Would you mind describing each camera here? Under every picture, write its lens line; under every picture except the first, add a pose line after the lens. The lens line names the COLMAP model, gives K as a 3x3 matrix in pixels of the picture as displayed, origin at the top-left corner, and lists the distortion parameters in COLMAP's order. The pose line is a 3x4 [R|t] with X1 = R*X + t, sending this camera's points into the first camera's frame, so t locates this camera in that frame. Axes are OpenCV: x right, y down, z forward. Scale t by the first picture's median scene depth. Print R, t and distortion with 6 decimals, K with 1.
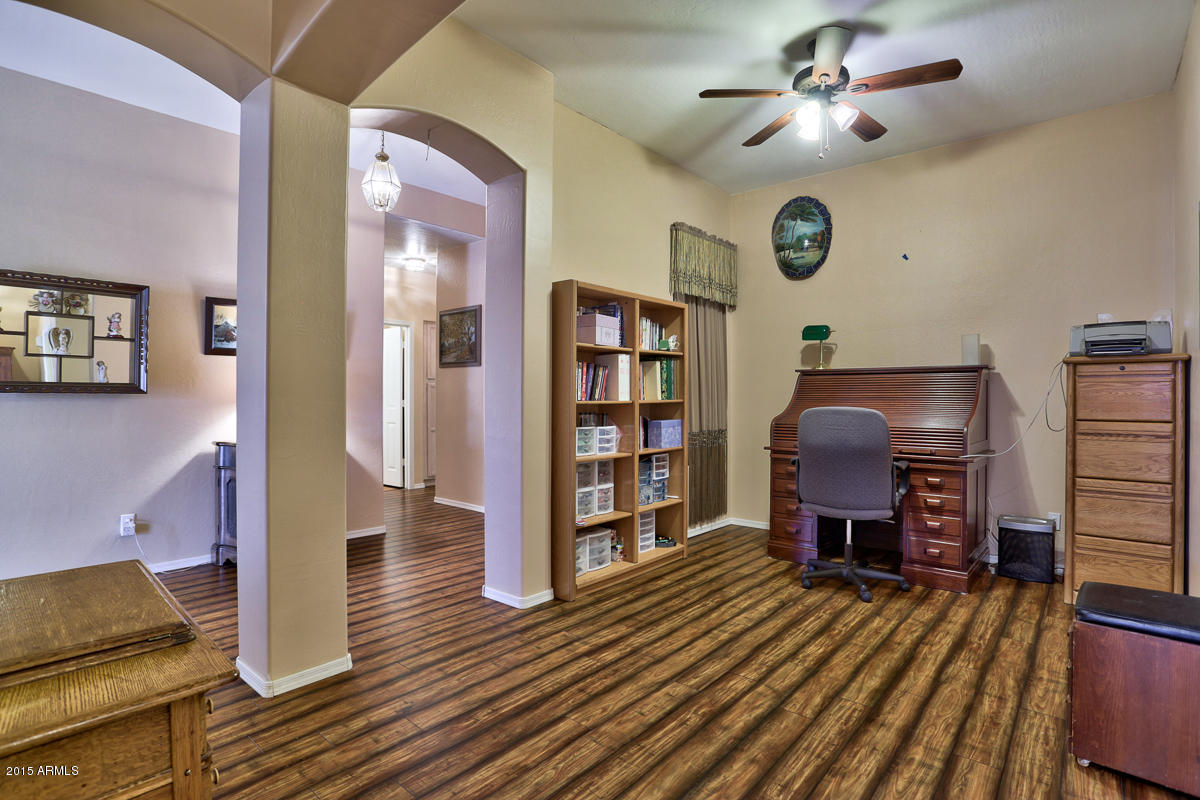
lens RADIAL K [[578.6, 0, 595.2], [0, 578.6, 397.0], [0, 0, 1]] dist [-0.079267, 0.032233]
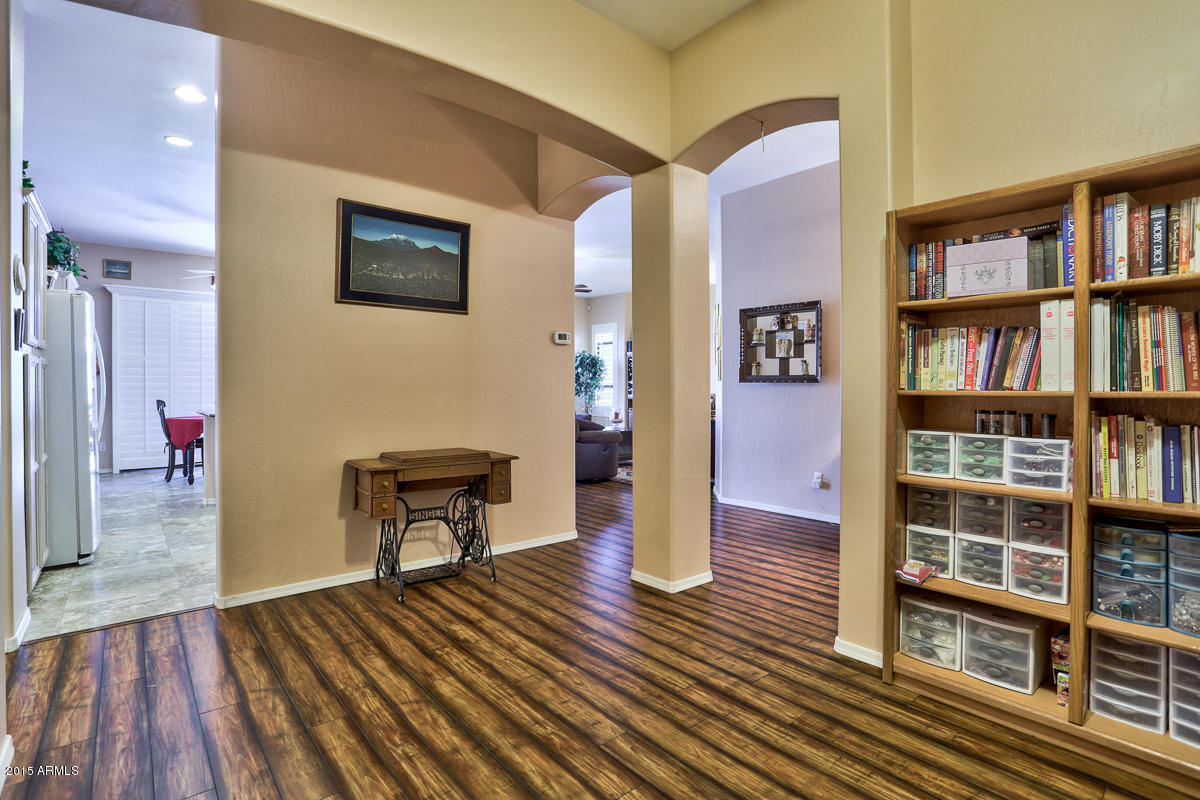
lens RADIAL K [[575.5, 0, 599.8], [0, 575.5, 383.4], [0, 0, 1]] dist [-0.027181, 0.000159]
pose [[-0.140659, -0.004852, -0.990046, 0.785700], [0.009723, 0.999933, -0.006281, -0.001194], [0.990010, -0.010509, -0.140602, 0.877733]]
